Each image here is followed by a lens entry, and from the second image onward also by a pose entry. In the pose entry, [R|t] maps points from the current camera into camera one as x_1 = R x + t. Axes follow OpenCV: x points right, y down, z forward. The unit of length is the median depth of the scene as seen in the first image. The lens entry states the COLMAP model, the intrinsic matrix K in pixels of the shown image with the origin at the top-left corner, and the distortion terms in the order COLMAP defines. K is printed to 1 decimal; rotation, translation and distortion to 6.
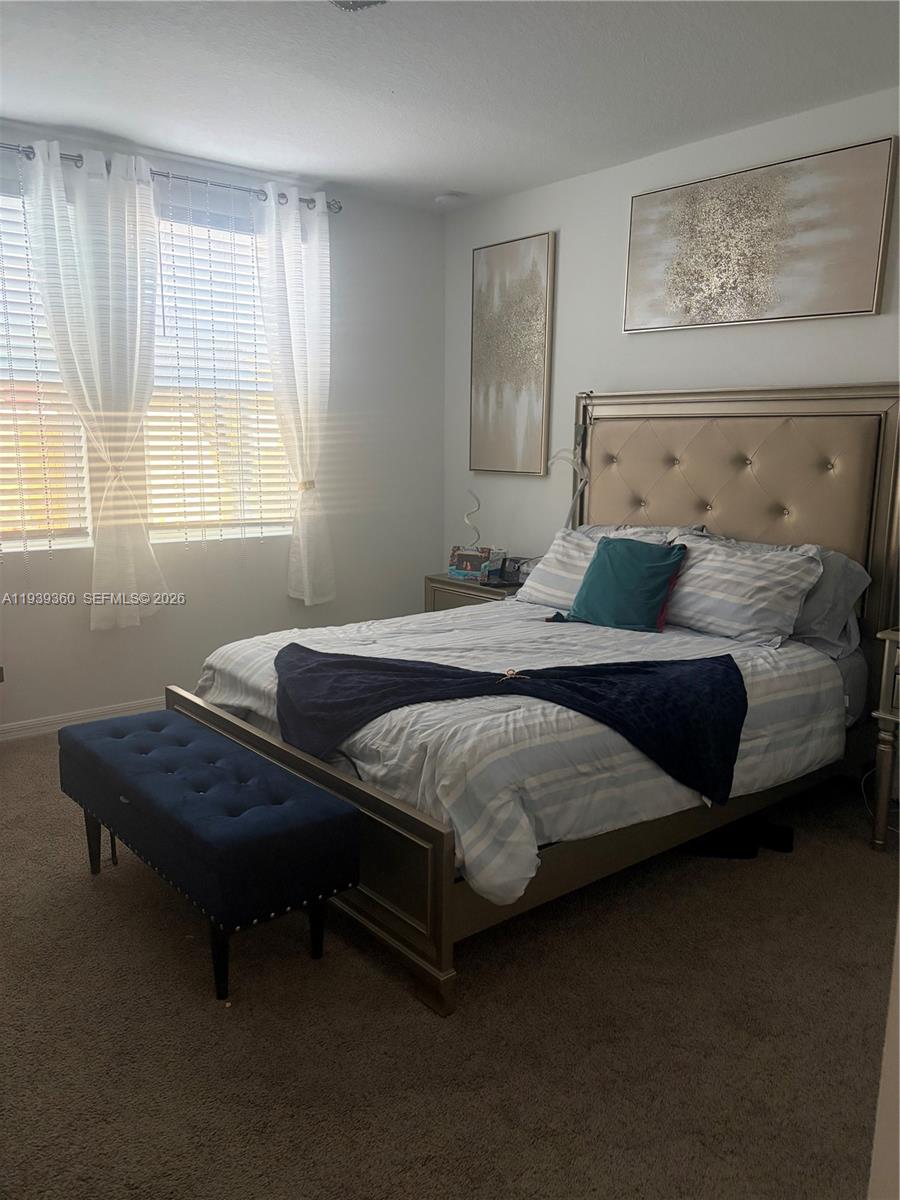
lens RADIAL K [[908.4, 0, 453.5], [0, 908.4, 596.8], [0, 0, 1]] dist [0.044275, -0.052232]
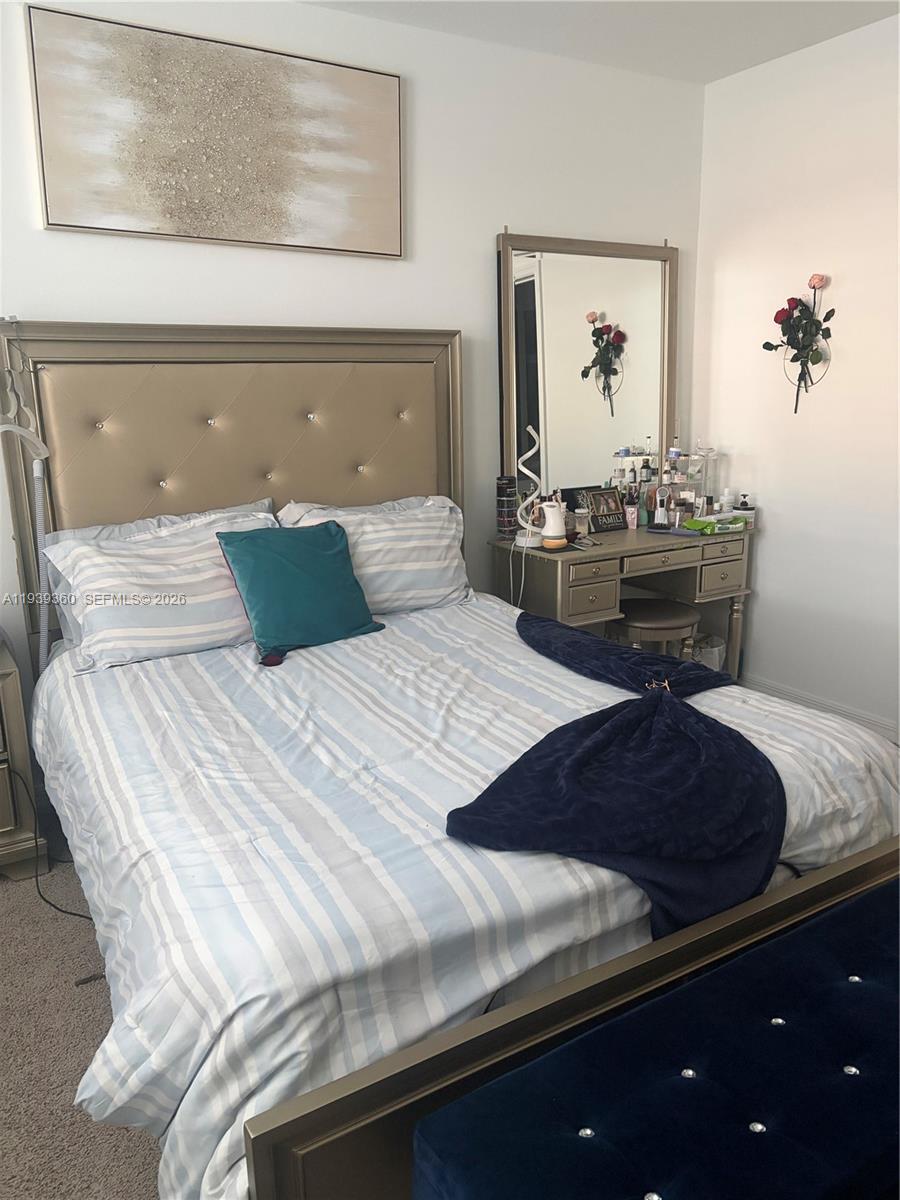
lens RADIAL K [[908.4, 0, 453.6], [0, 908.4, 605.0], [0, 0, 1]] dist [0.044275, -0.052232]
pose [[0.138675, -0.248238, 0.958721, -0.559287], [0.187119, 0.957206, 0.220780, -0.151689], [-0.972500, 0.148778, 0.179191, 0.791212]]
